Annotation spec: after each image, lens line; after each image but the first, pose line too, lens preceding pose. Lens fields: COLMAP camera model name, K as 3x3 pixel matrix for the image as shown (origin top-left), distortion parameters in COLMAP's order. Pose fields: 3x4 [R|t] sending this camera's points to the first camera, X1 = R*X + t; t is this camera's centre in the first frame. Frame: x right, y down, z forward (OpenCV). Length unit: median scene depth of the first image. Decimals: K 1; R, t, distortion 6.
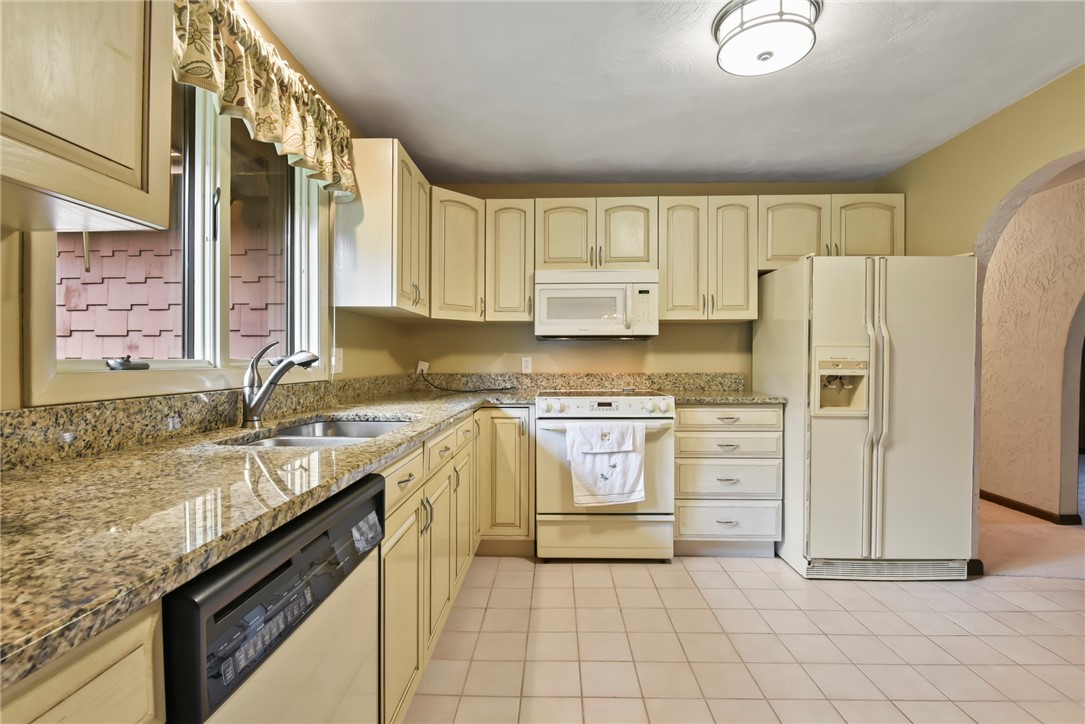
lens RADIAL K [[504.9, 0, 541.0], [0, 504.9, 362.9], [0, 0, 1]] dist [-0.010644, -0.001270]
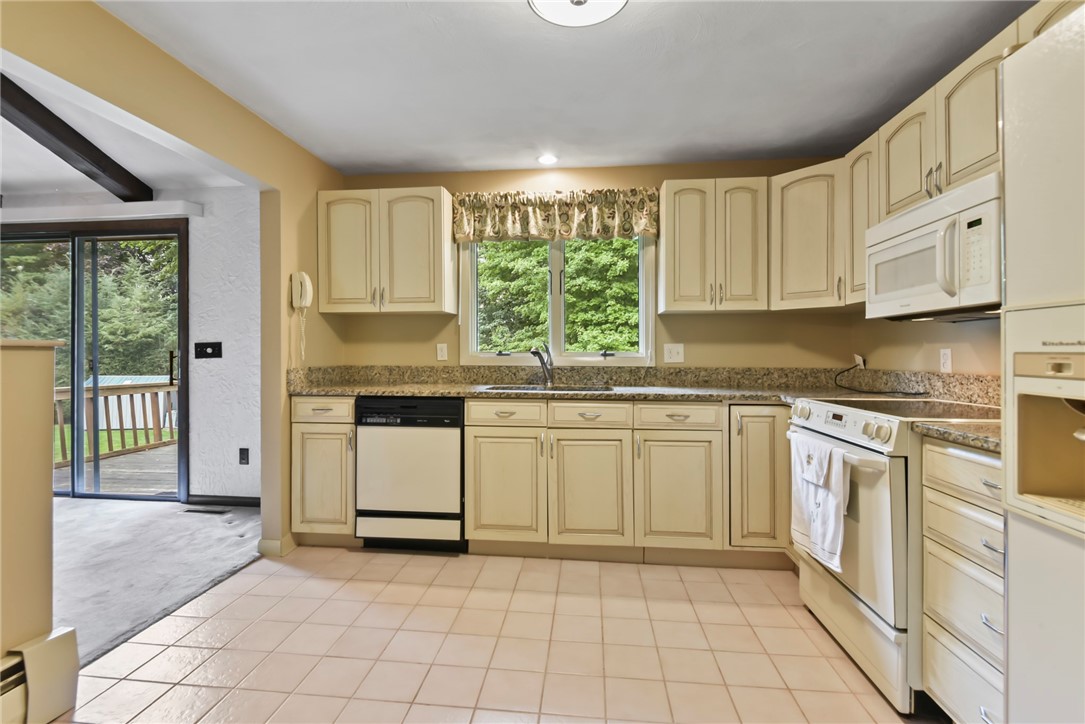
lens RADIAL K [[511.3, 0, 539.4], [0, 511.3, 348.2], [0, 0, 1]] dist [0.000052, -0.005347]
pose [[-0.070783, -0.011215, -0.997429, 0.766198], [-0.010048, 0.999894, -0.010530, 0.000431], [0.997441, 0.009277, -0.070889, 0.583990]]
